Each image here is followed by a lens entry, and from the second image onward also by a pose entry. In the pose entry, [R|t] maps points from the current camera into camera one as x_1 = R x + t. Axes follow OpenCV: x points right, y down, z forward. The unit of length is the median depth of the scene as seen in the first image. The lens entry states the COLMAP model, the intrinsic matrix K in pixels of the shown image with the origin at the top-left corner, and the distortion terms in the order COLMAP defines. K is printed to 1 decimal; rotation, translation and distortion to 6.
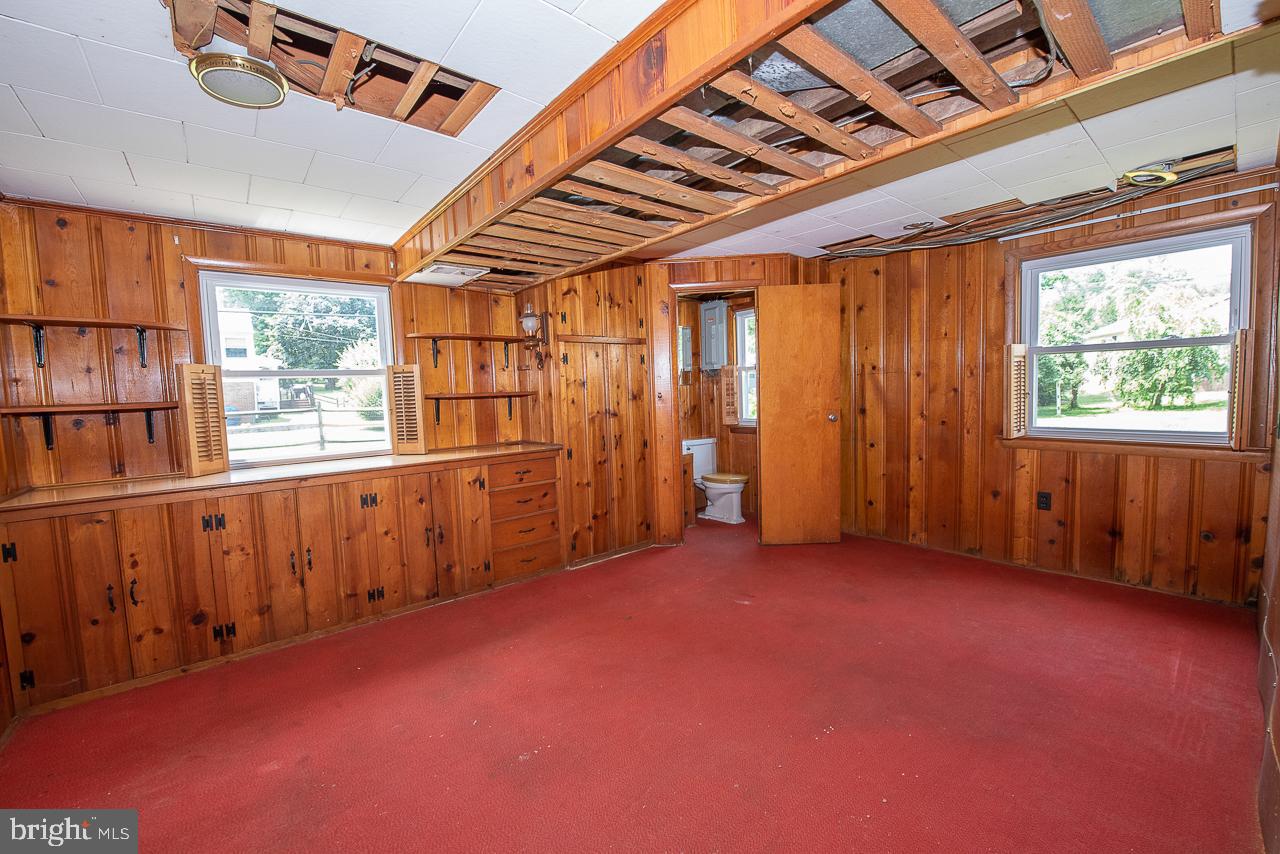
lens RADIAL K [[509.2, 0, 637.2], [0, 509.2, 426.3], [0, 0, 1]] dist [-0.017954, -0.000523]
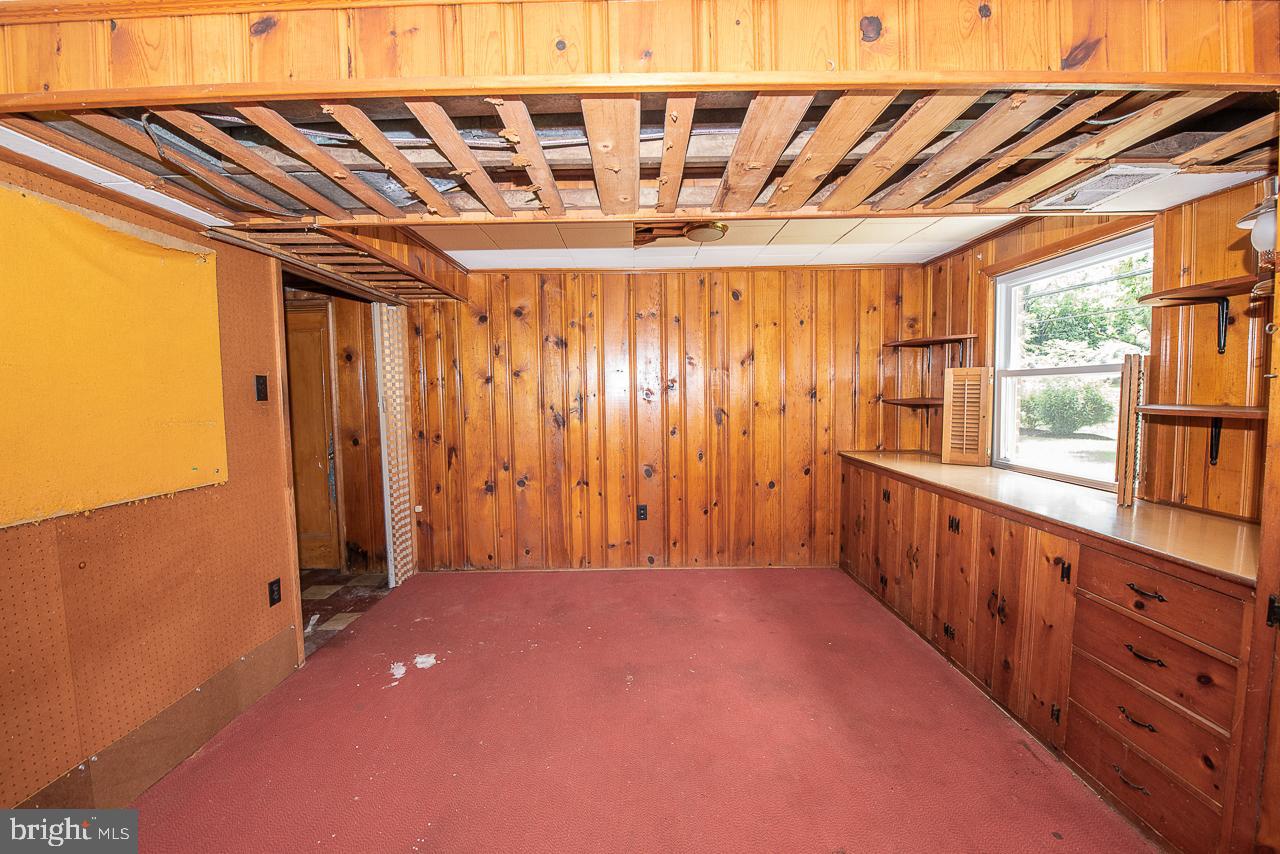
lens RADIAL K [[509.2, 0, 637.2], [0, 509.2, 425.9], [0, 0, 1]] dist [-0.017954, -0.000523]
pose [[-0.630431, 0.092386, -0.770728, 0.420036], [-0.019217, 0.990730, 0.134477, -0.114931], [0.776007, 0.099590, -0.622812, 0.993189]]
